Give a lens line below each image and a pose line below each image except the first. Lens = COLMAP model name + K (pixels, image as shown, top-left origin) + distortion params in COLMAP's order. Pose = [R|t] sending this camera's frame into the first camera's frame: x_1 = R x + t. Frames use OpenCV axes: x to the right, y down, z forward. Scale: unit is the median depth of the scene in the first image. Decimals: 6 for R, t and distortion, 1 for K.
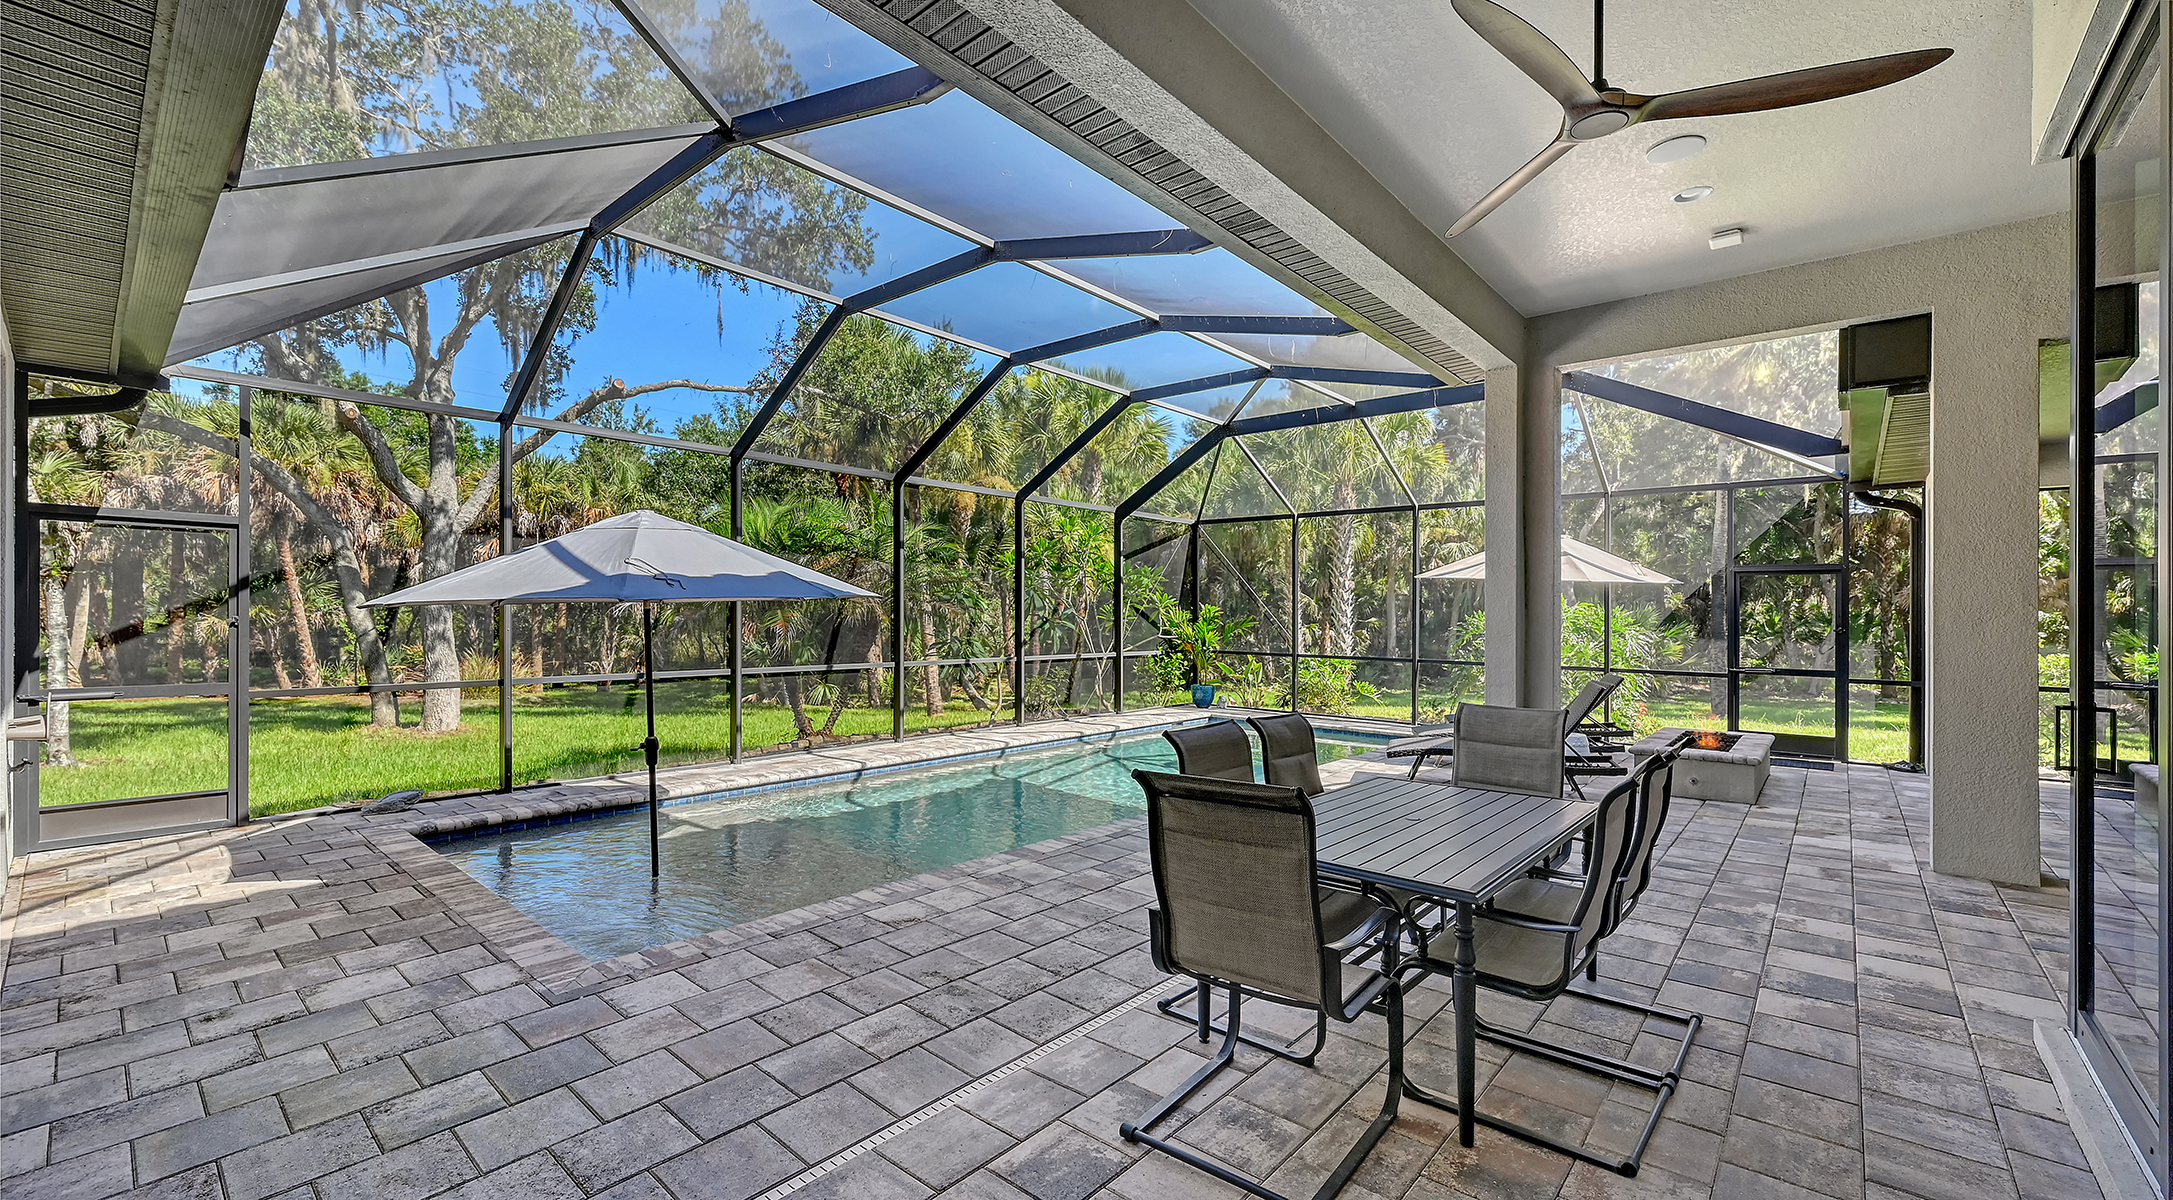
lens RADIAL K [[874.0, 0, 1089.2], [0, 874.0, 609.2], [0, 0, 1]] dist [-0.002540, -0.000314]
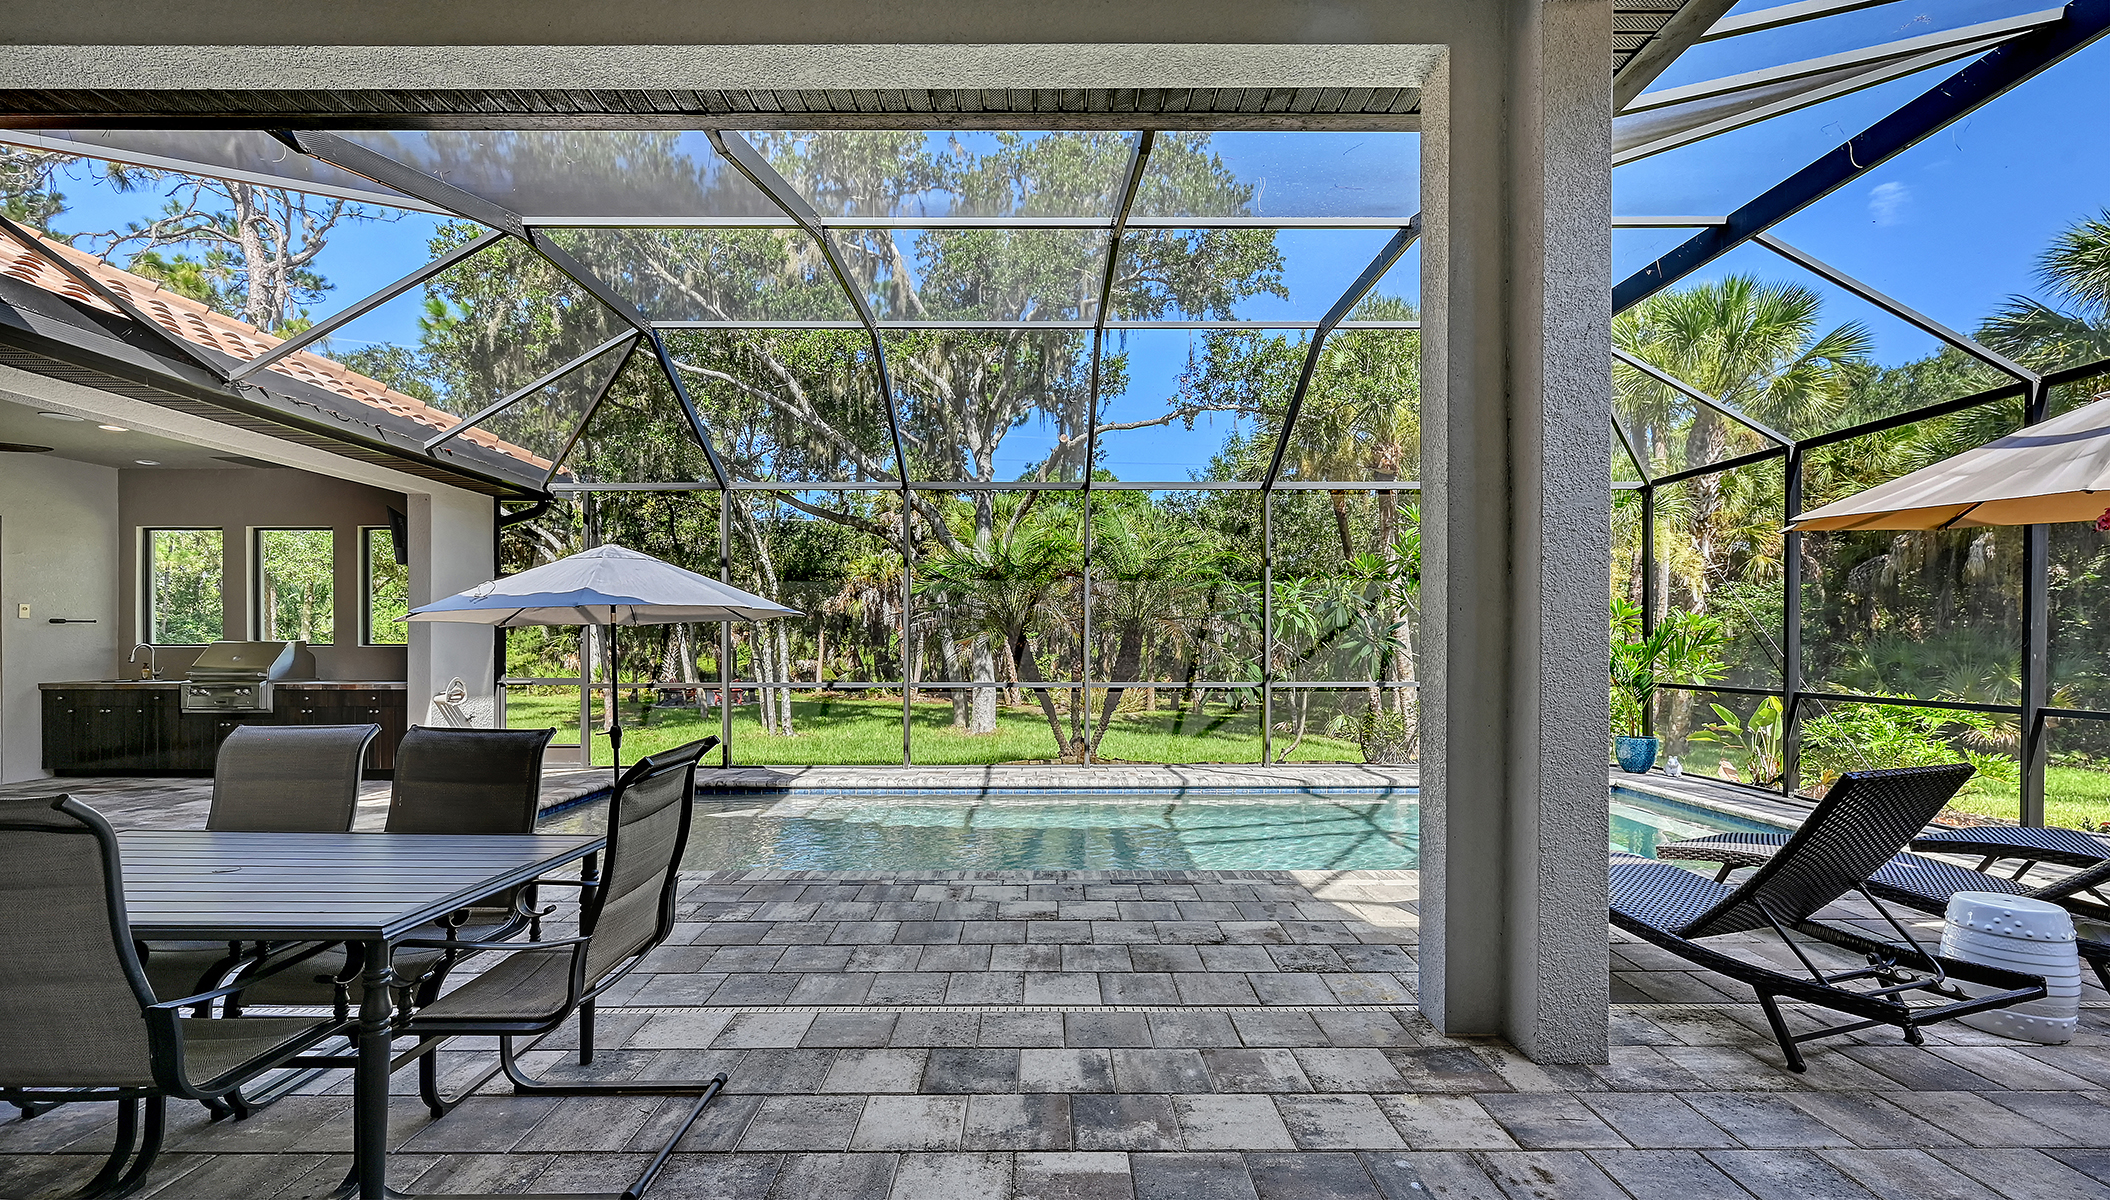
lens RADIAL K [[863.0, 0, 1044.6], [0, 863.0, 666.9], [0, 0, 1]] dist [-0.010249, 0.000053]
pose [[0.656067, 0.012274, -0.754603, 0.408594], [0.010173, 0.999633, 0.025105, 0.018203], [0.754634, -0.024147, 0.655701, 0.326233]]
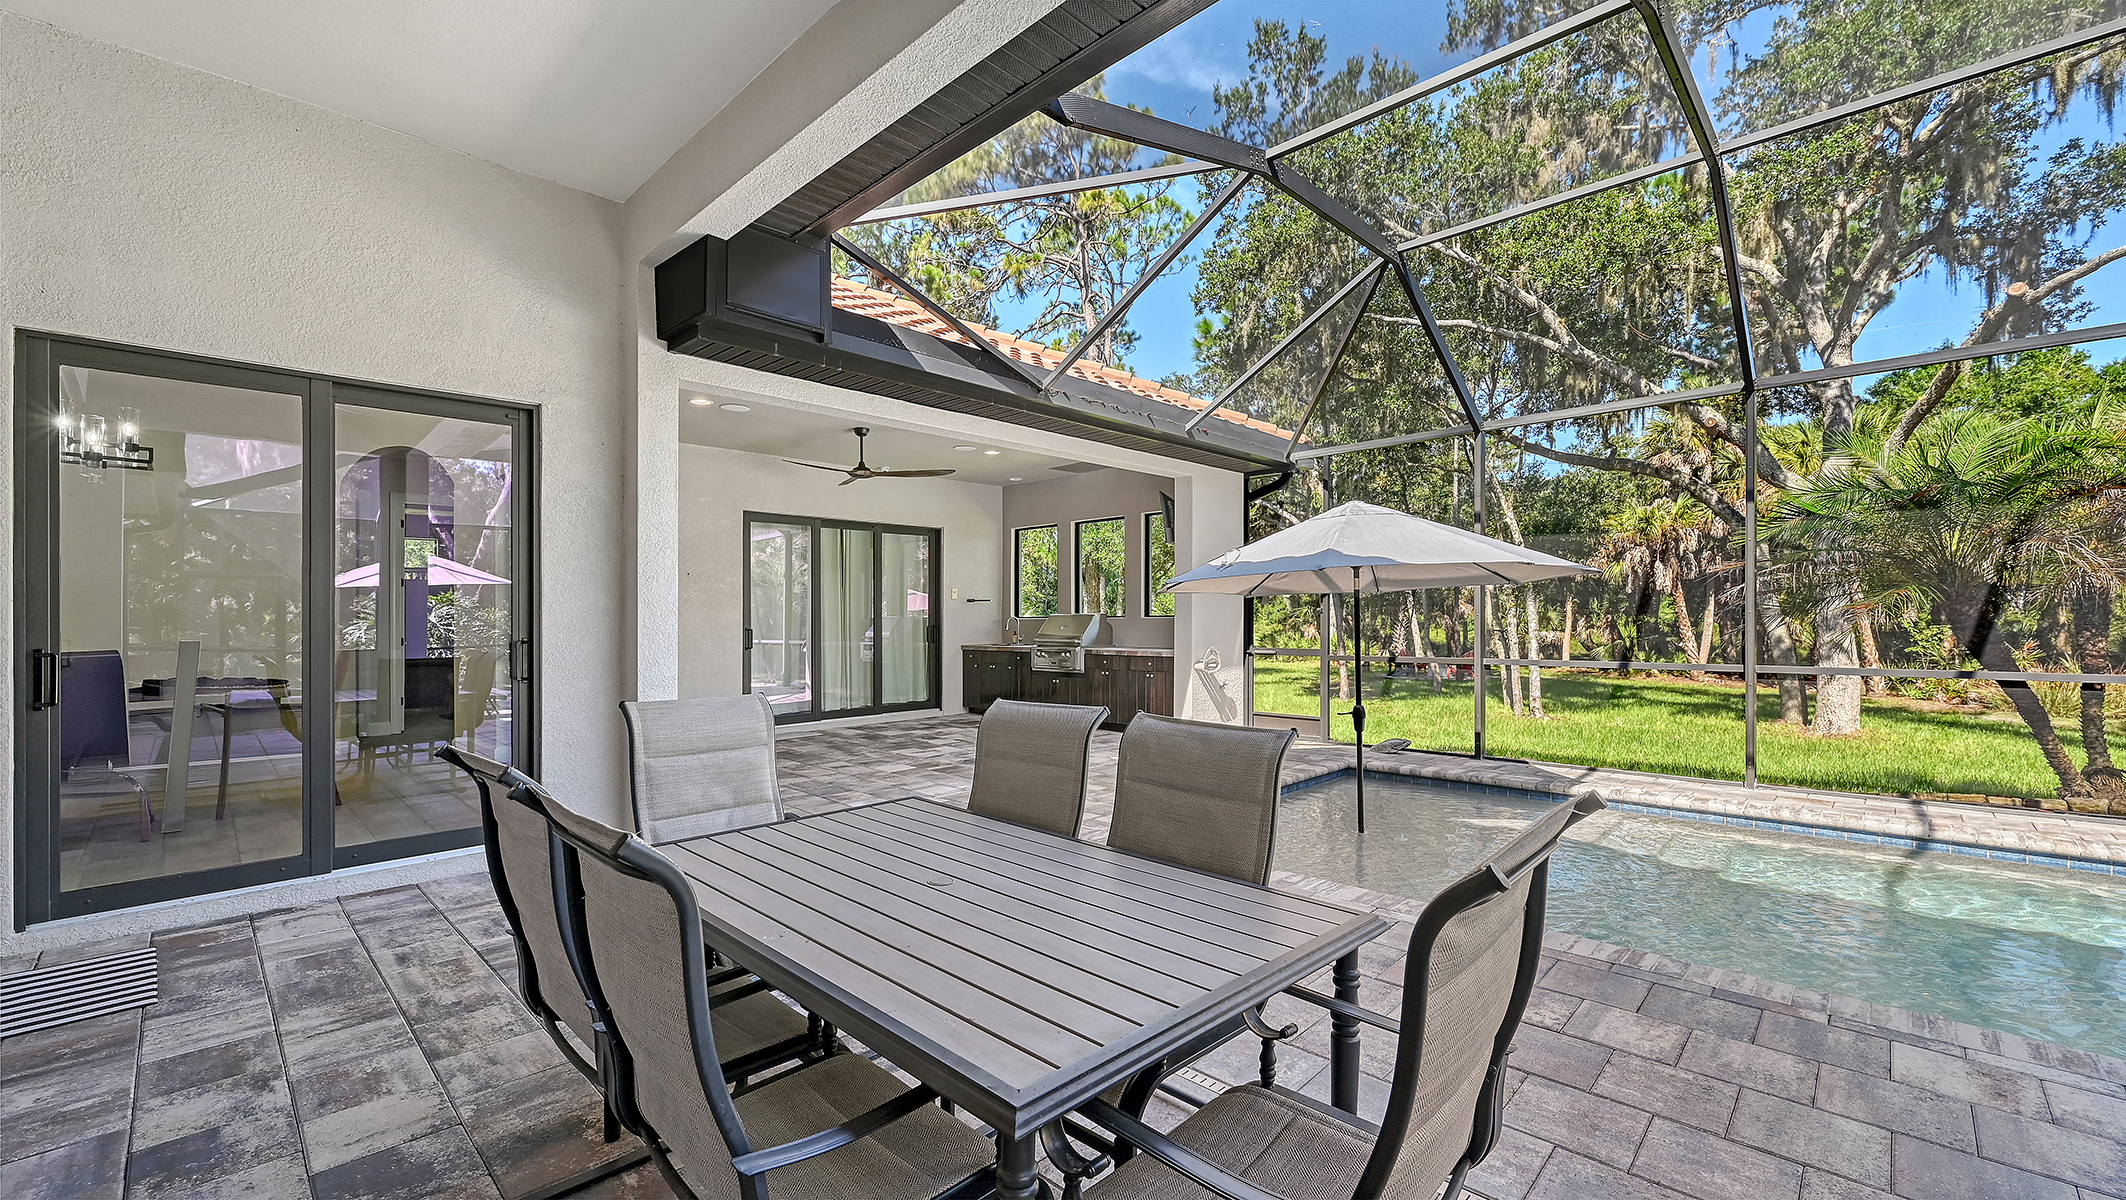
lens RADIAL K [[851.0, 0, 1069.3], [0, 851.0, 609.8], [0, 0, 1]] dist [0.017702, -0.000107]
pose [[-0.062636, -0.016476, -0.997900, 0.297641], [0.014079, 0.999750, -0.017391, 0.018899], [0.997937, -0.015138, -0.062388, 0.348538]]
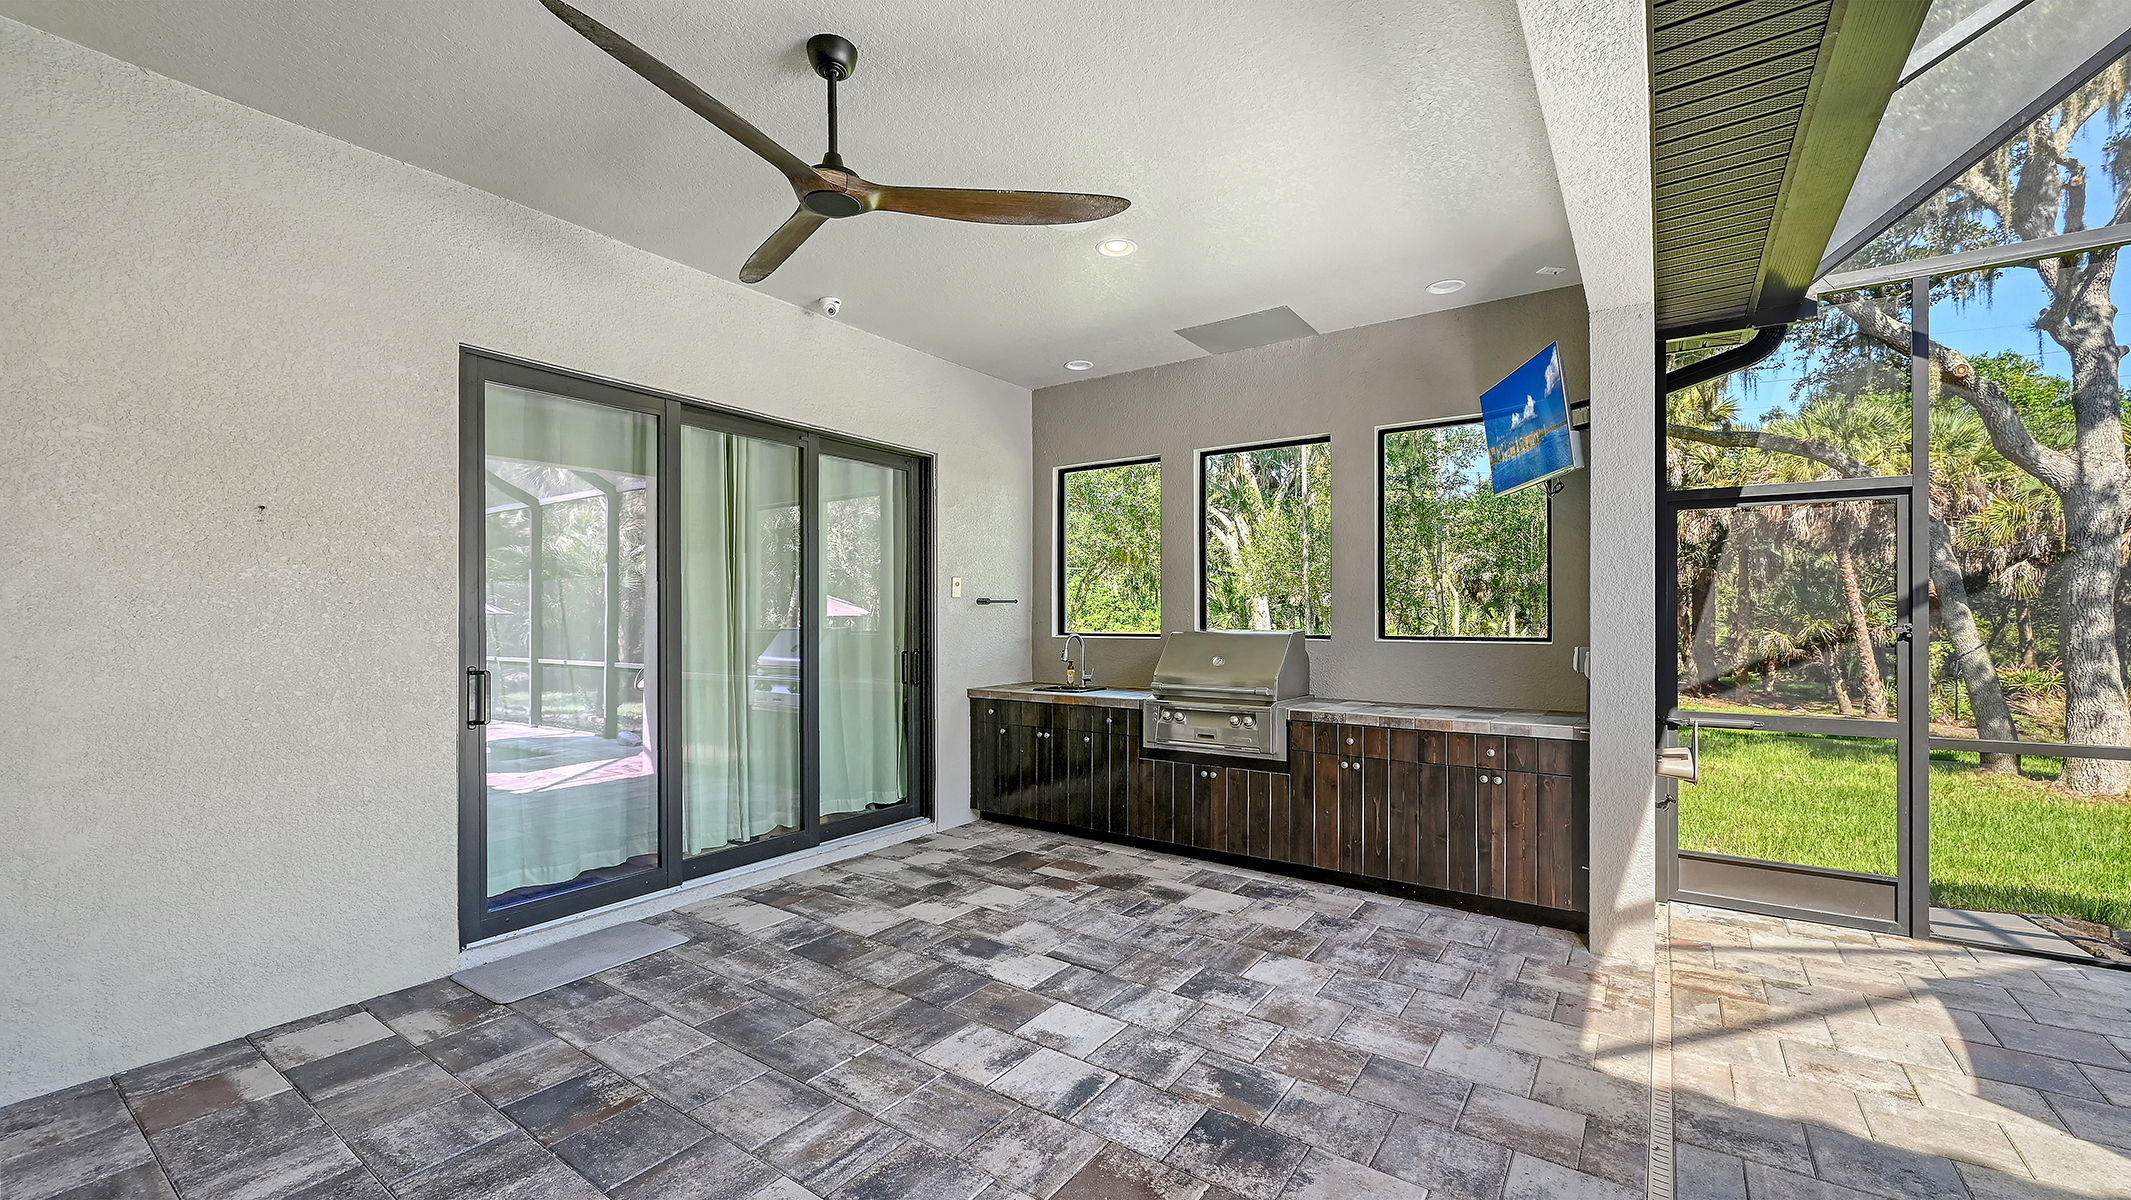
lens RADIAL K [[851.1, 0, 1070.9], [0, 851.1, 627.4], [0, 0, 1]] dist [-0.000406, 0.000158]
pose [[0.104068, -0.002477, -0.994567, -0.211536], [0.004516, 0.999988, -0.002018, 0.005178], [0.994560, -0.004282, 0.104078, 0.154314]]
